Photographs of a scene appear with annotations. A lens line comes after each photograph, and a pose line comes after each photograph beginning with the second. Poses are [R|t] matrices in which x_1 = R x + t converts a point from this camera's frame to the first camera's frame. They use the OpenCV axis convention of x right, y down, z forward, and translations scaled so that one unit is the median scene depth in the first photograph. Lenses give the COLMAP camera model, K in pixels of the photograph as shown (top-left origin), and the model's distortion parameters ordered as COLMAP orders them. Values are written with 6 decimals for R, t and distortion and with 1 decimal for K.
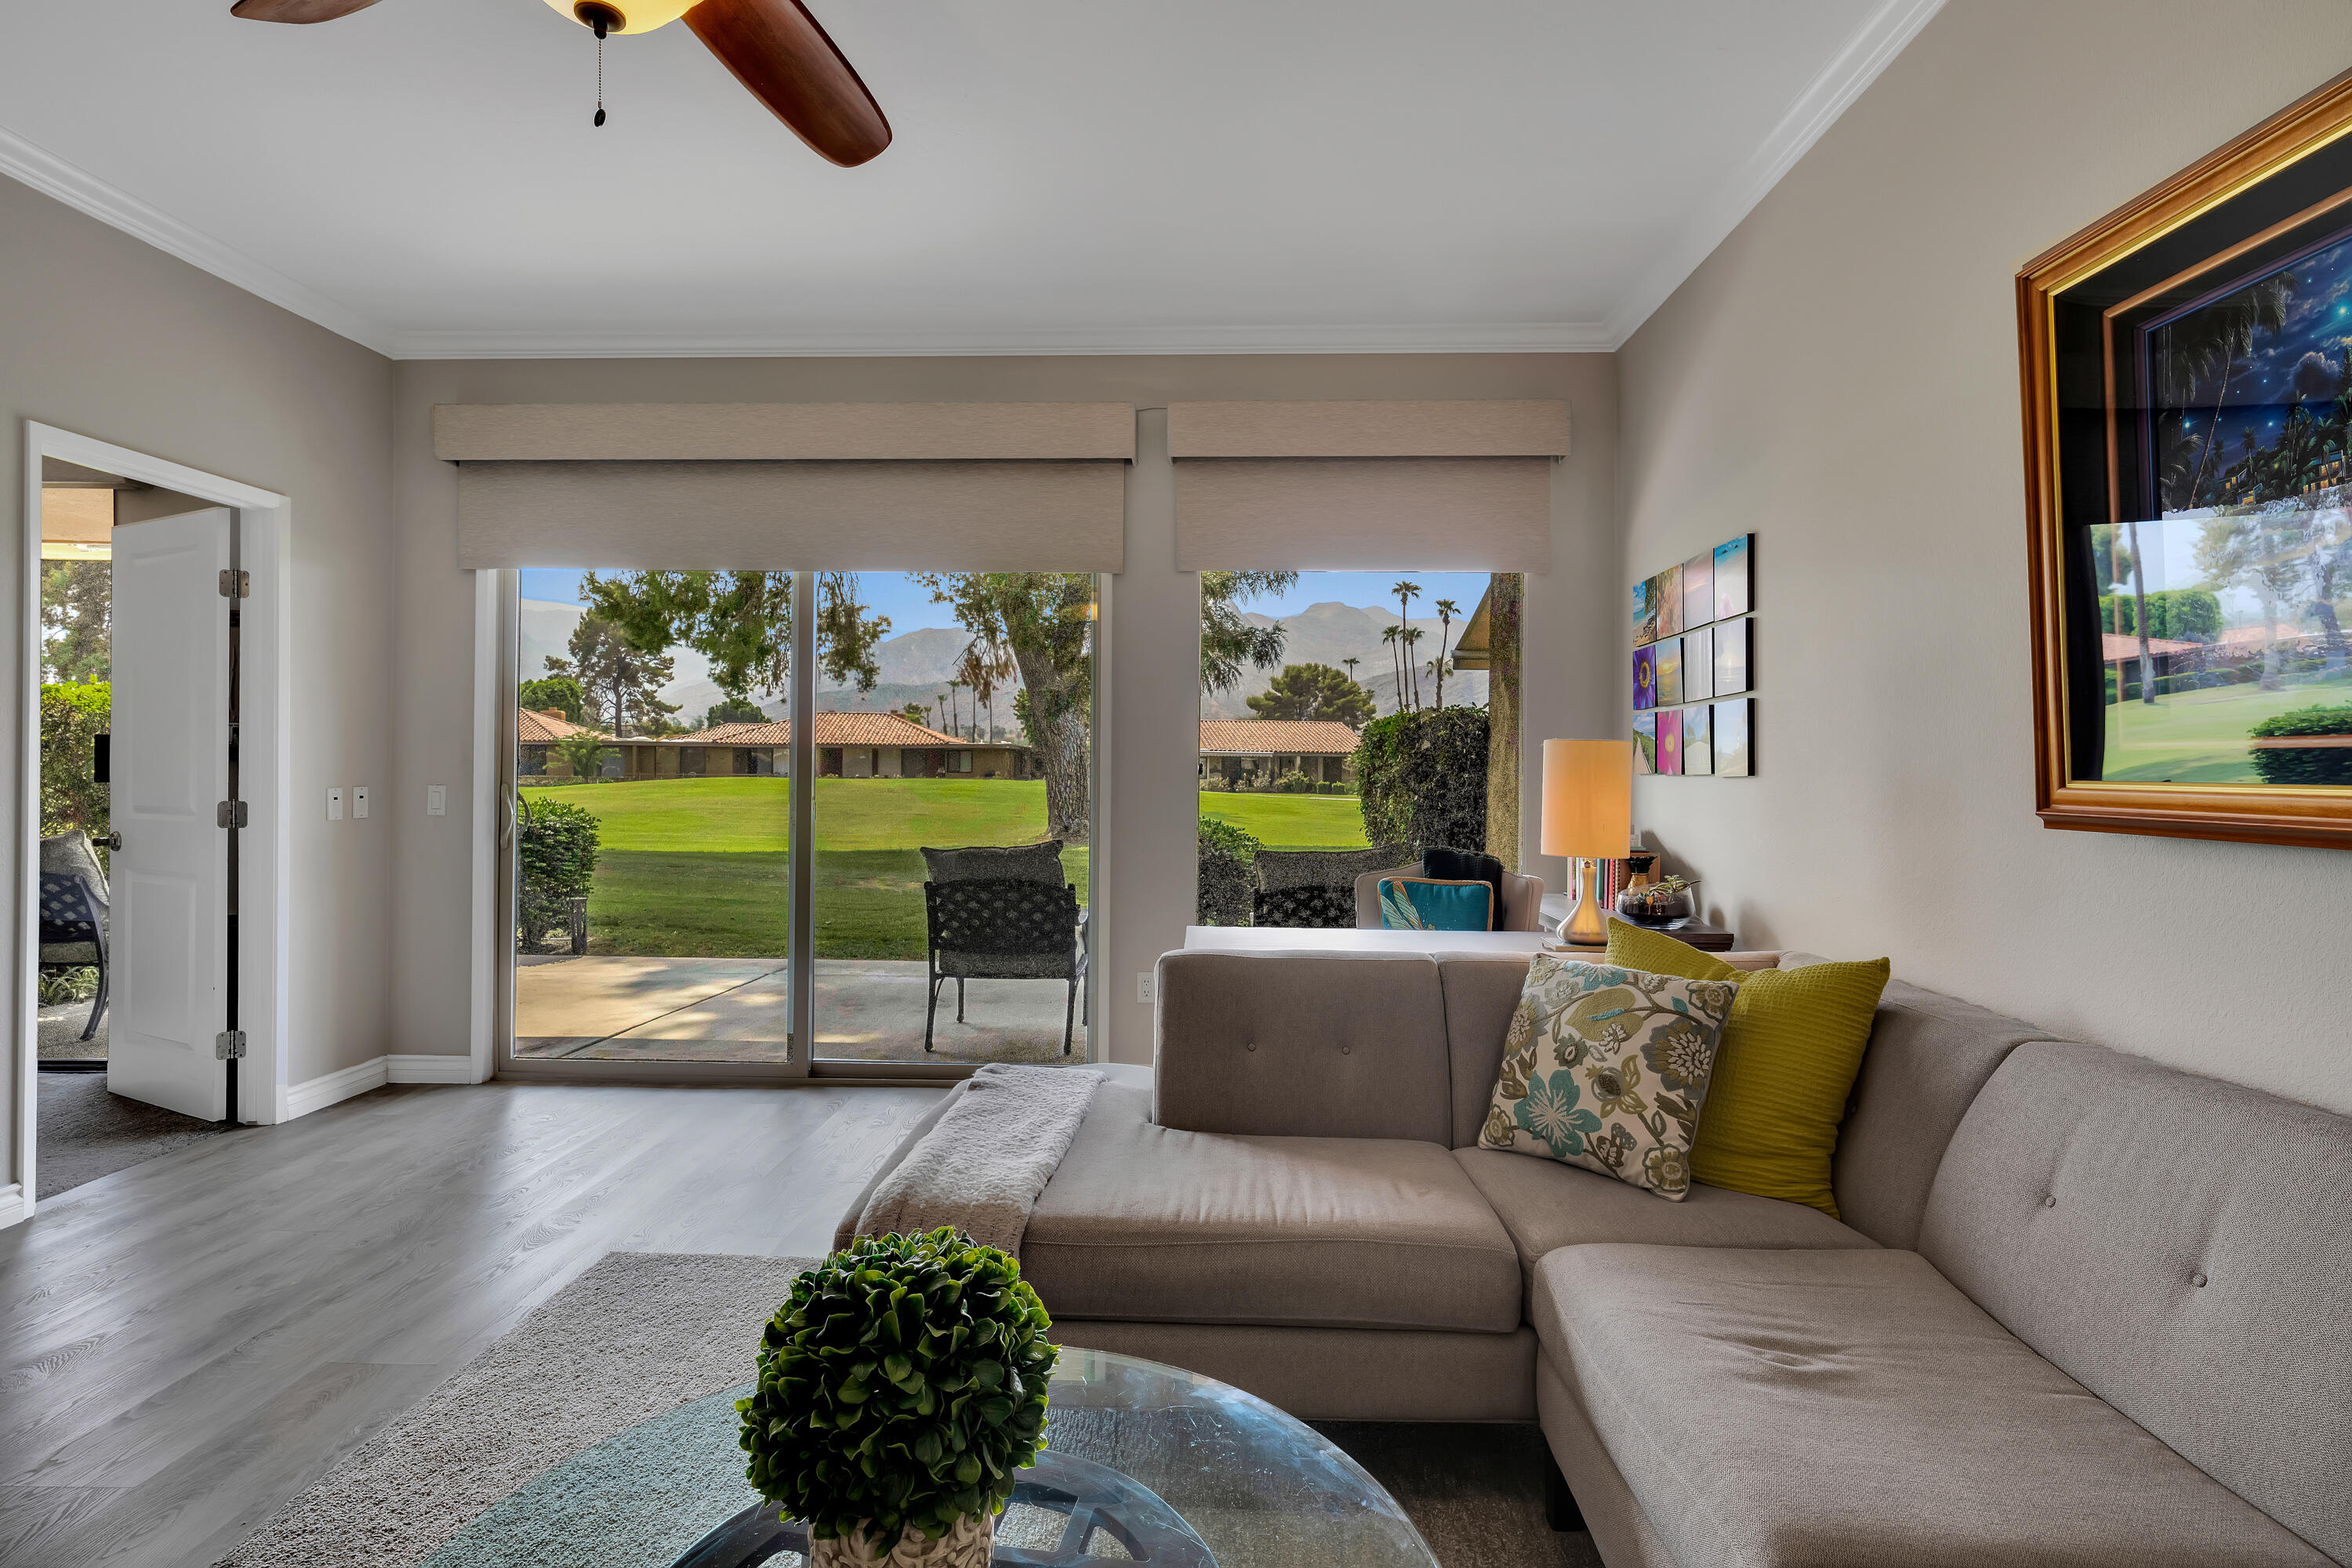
lens RADIAL K [[1173.8, 0, 1183.9], [0, 1173.8, 770.4], [0, 0, 1]] dist [0.008823, 0.001372]
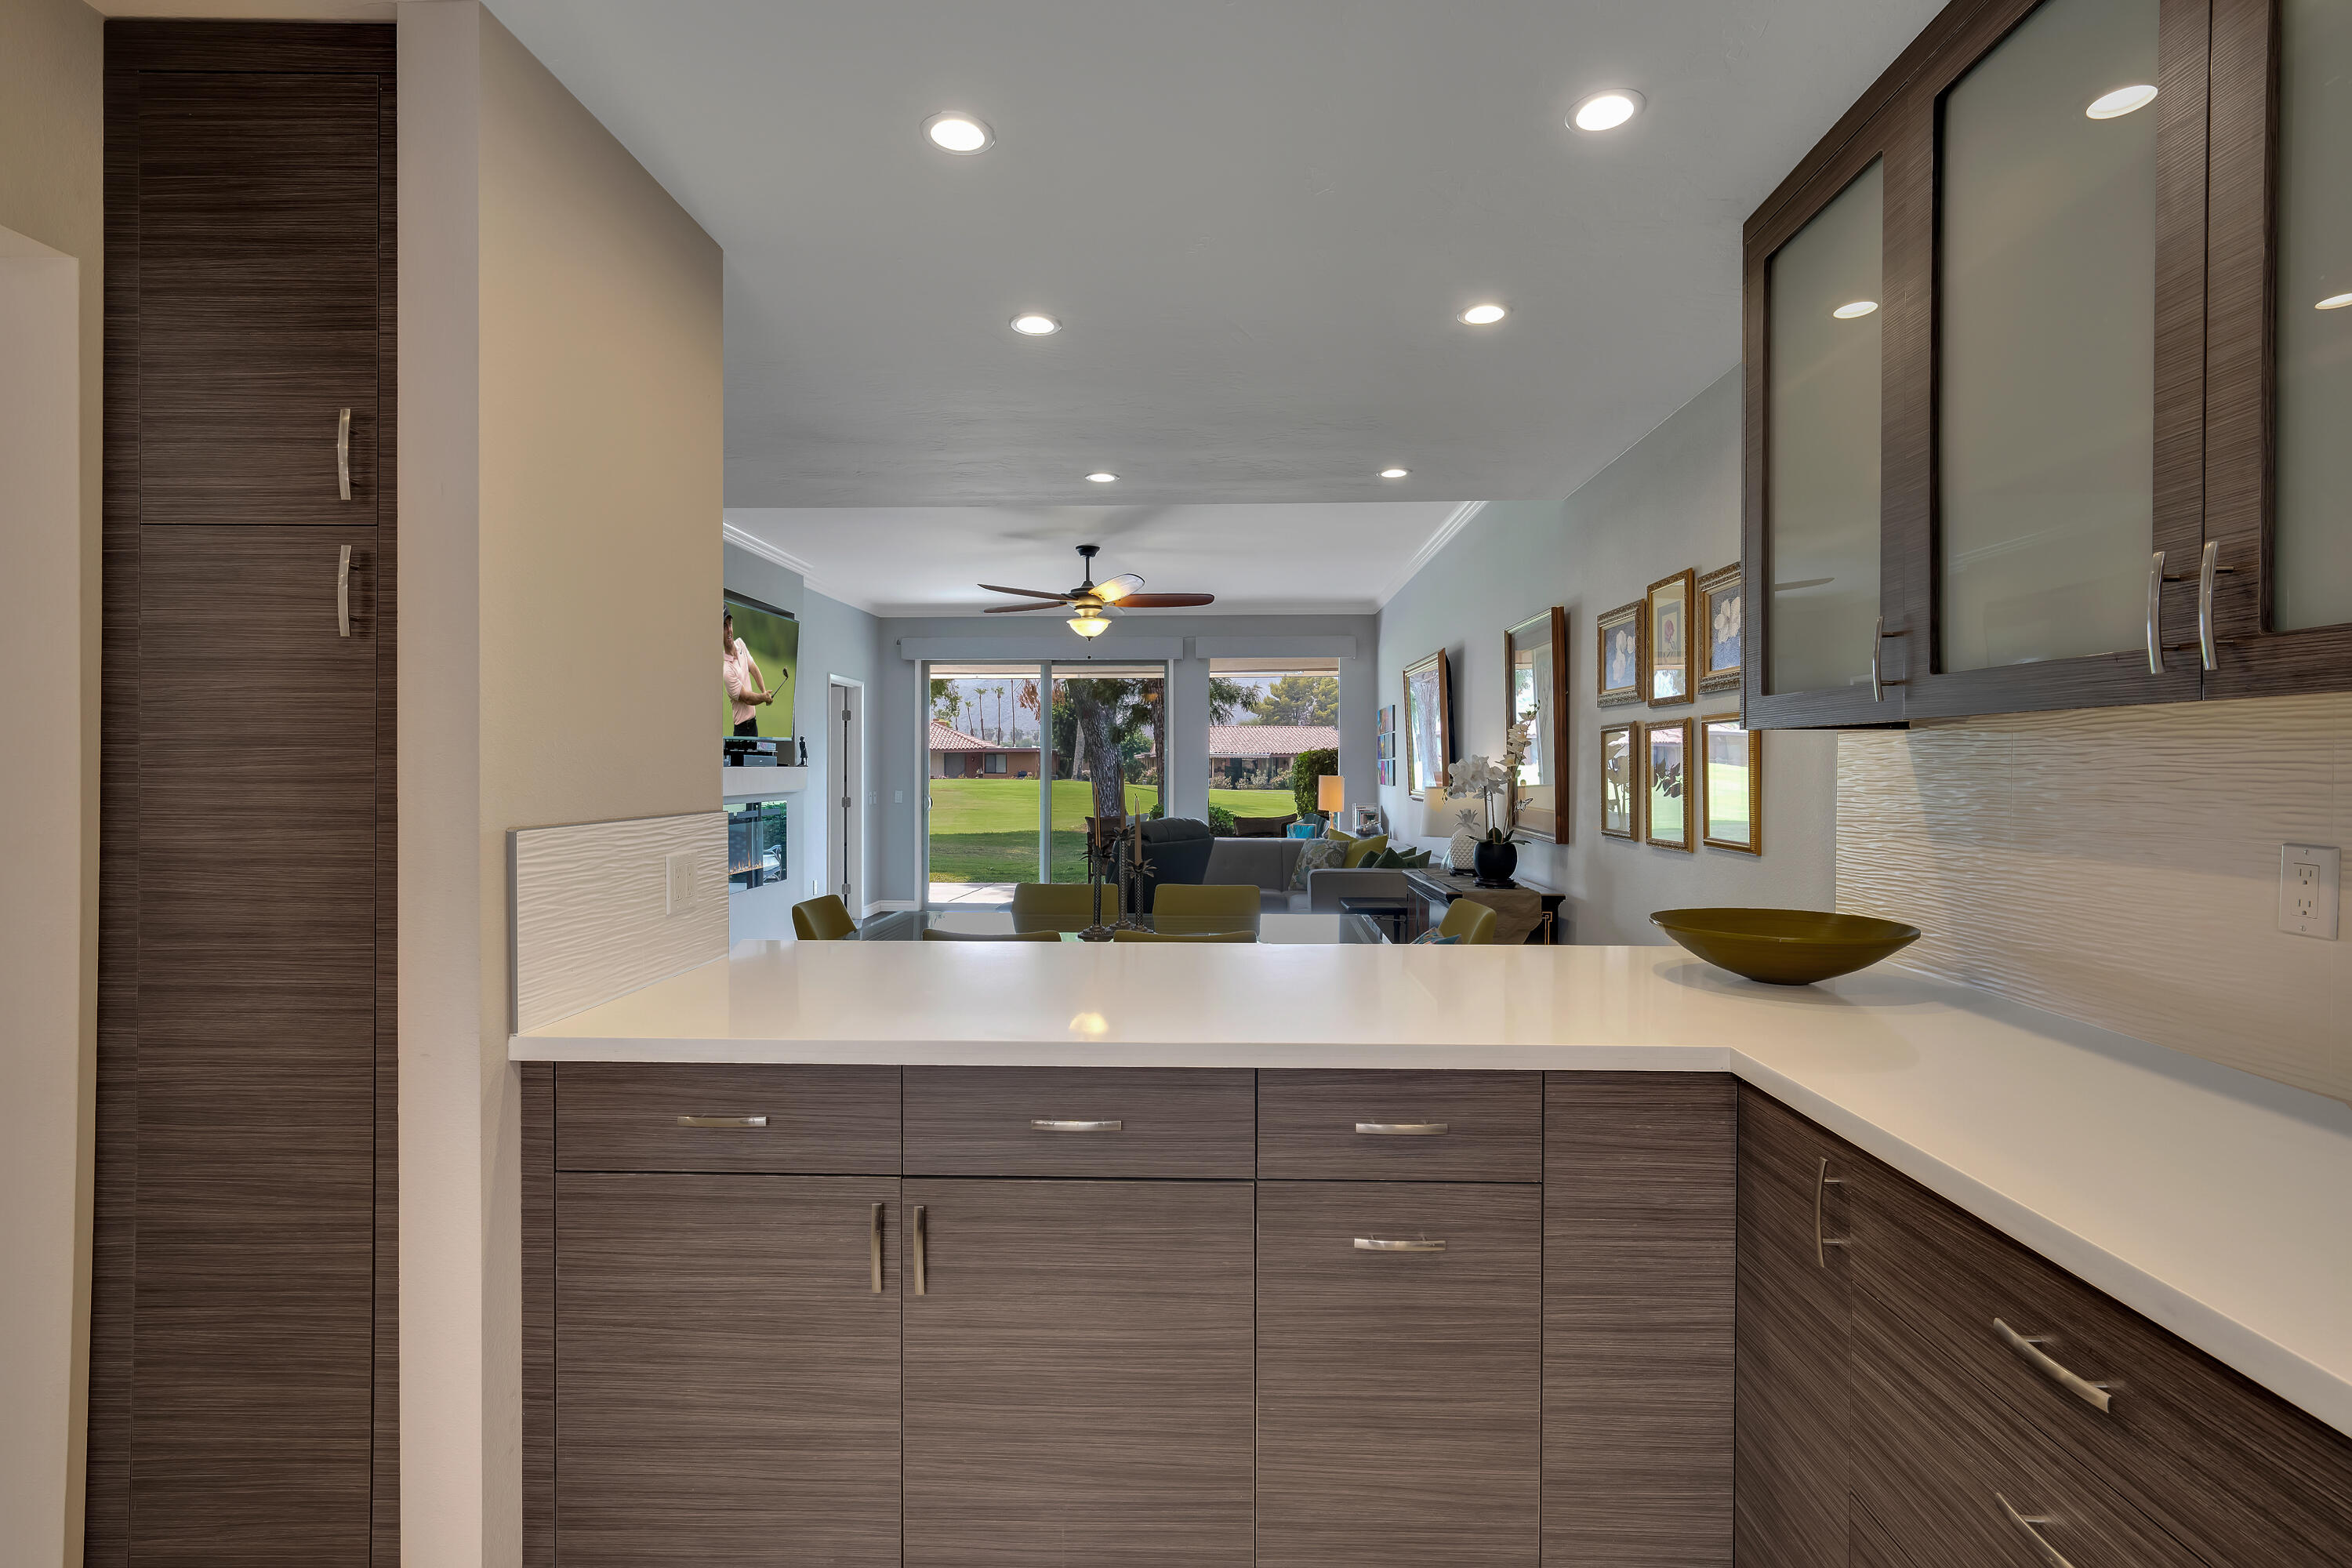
lens RADIAL K [[1108.3, 0, 1191.0], [0, 1108.3, 770.1], [0, 0, 1]] dist [0.011617, -0.001172]
pose [[0.999986, -0.005251, 0.000771, -0.031134], [0.005250, 0.999985, 0.001360, -0.035229], [-0.000778, -0.001355, 0.999999, -1.528533]]
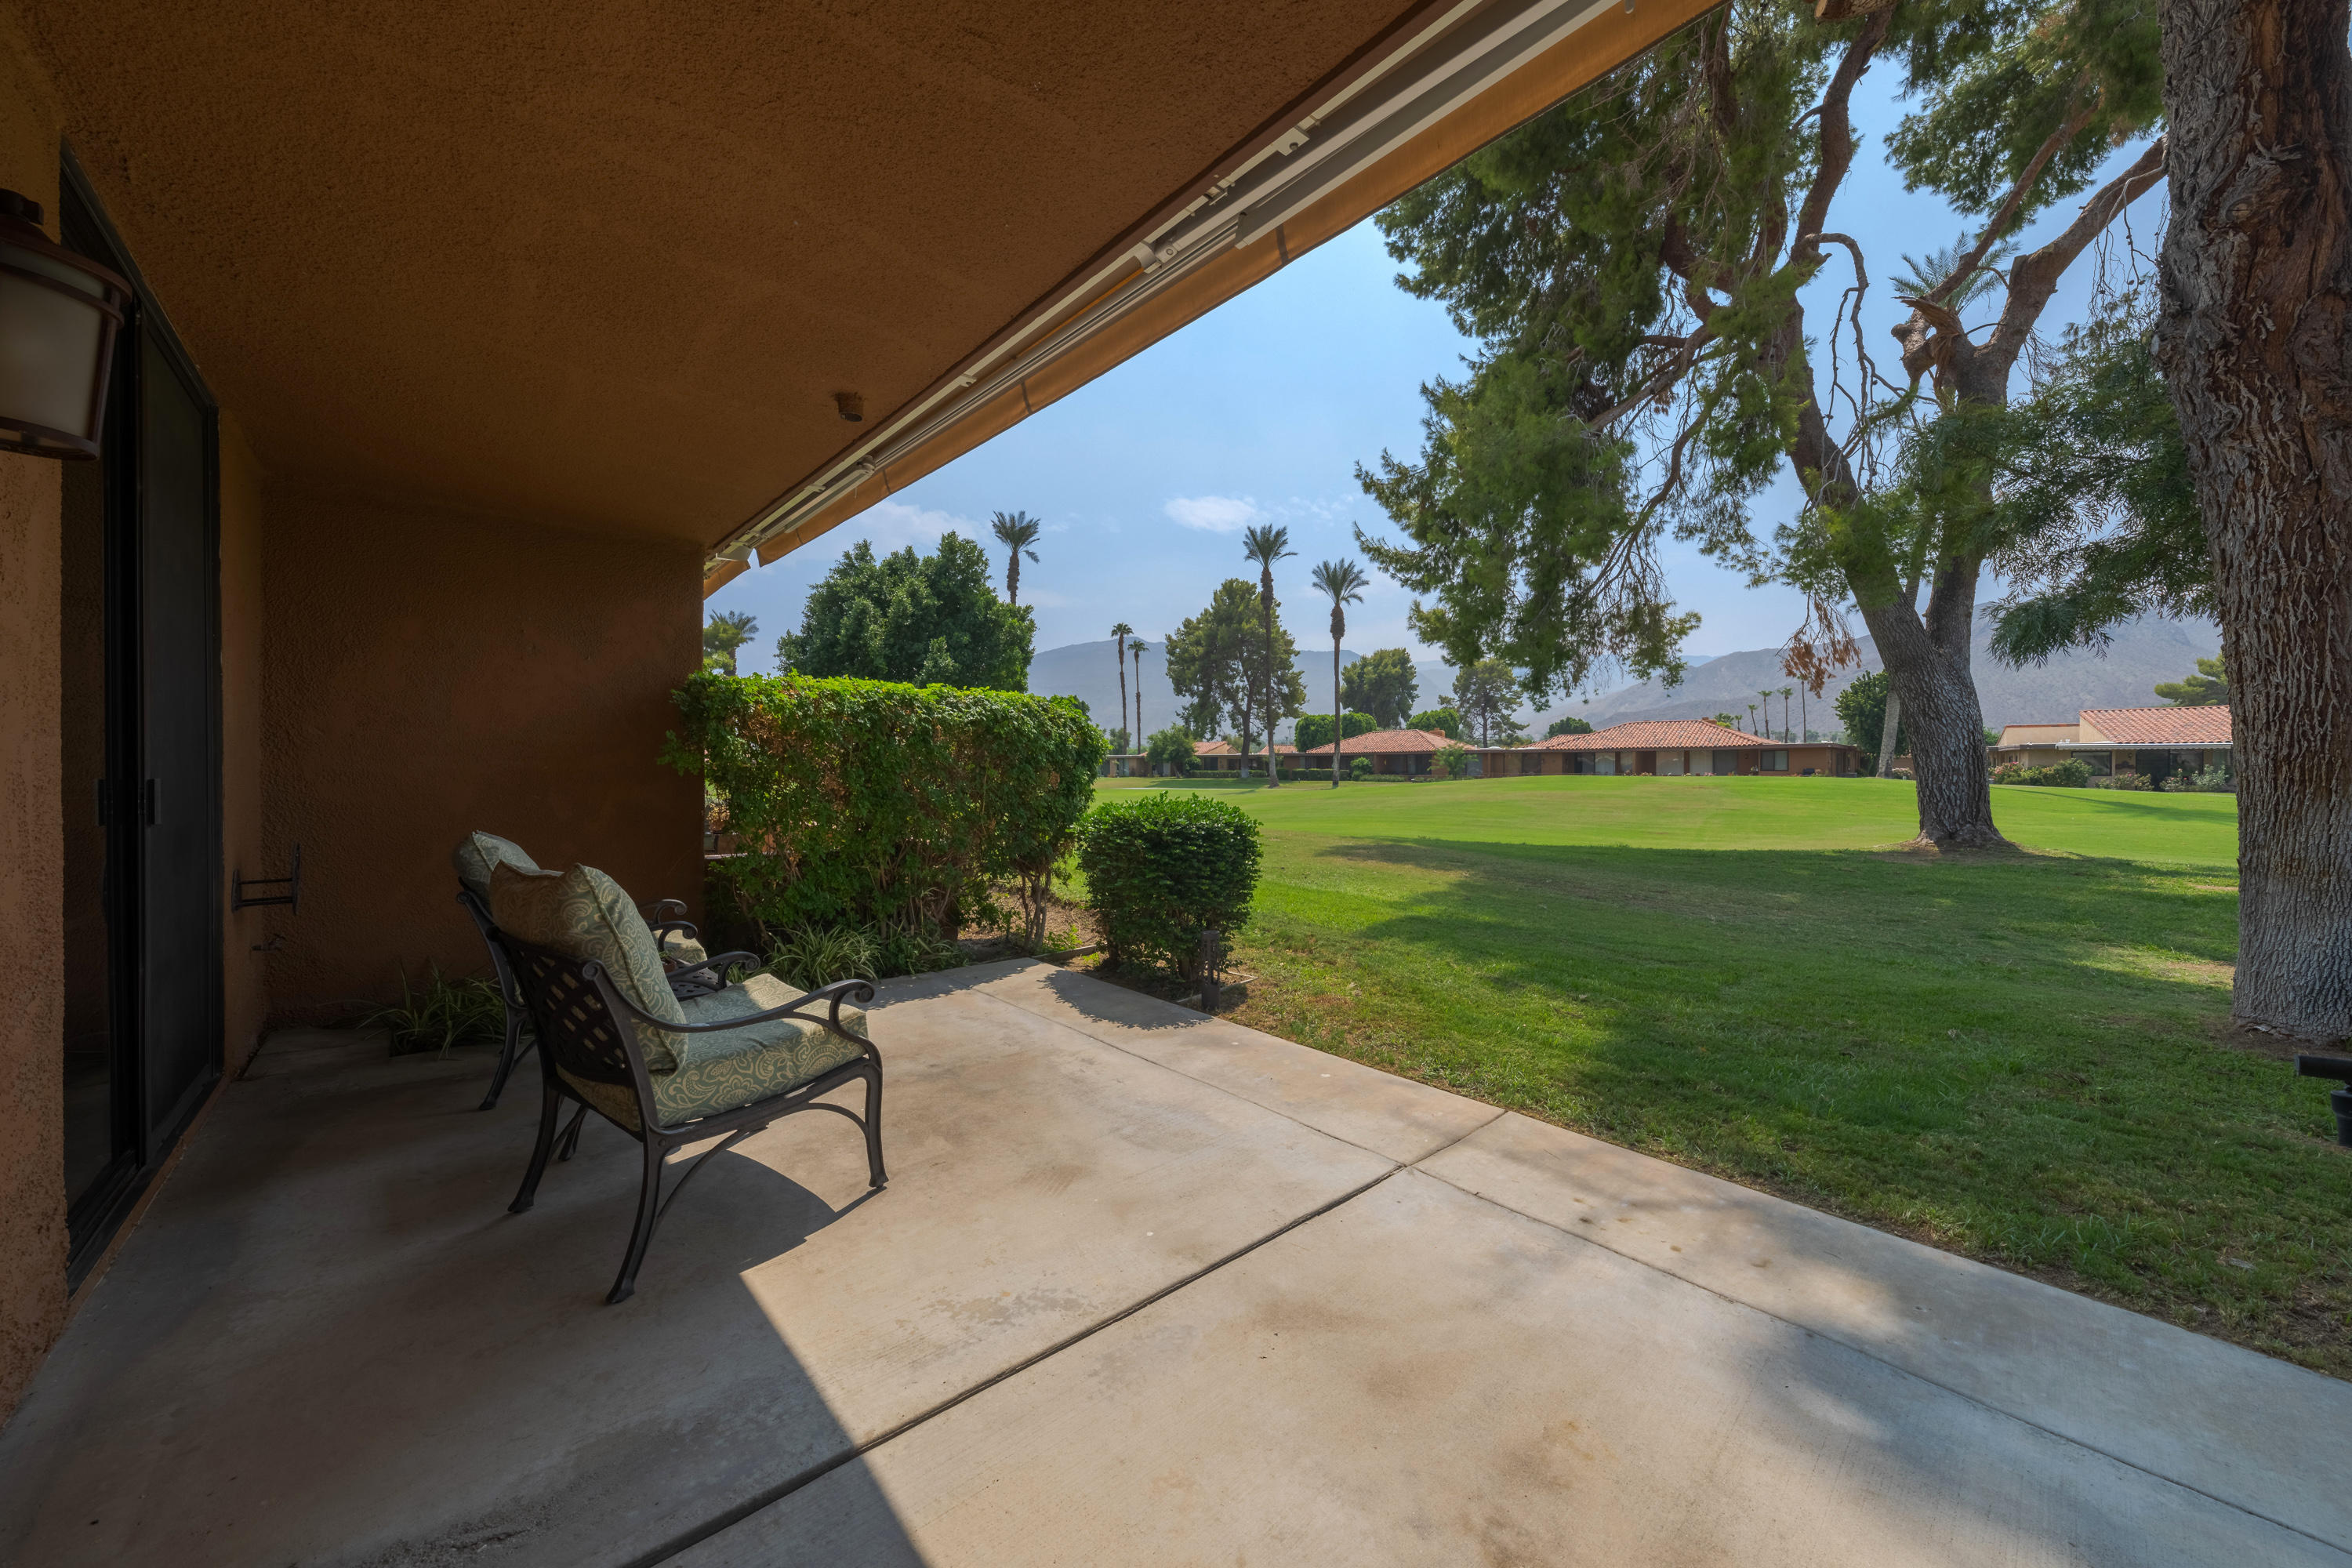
lens RADIAL K [[831.0, 0, 1179.7], [0, 831.0, 776.1], [0, 0, 1]] dist [-0.004933, 0.000469]
pose [[0.691573, -0.002718, -0.722301, -0.325994], [0.006645, 0.999975, 0.002600, 0.021757], [0.722276, -0.006597, 0.691574, 1.332570]]
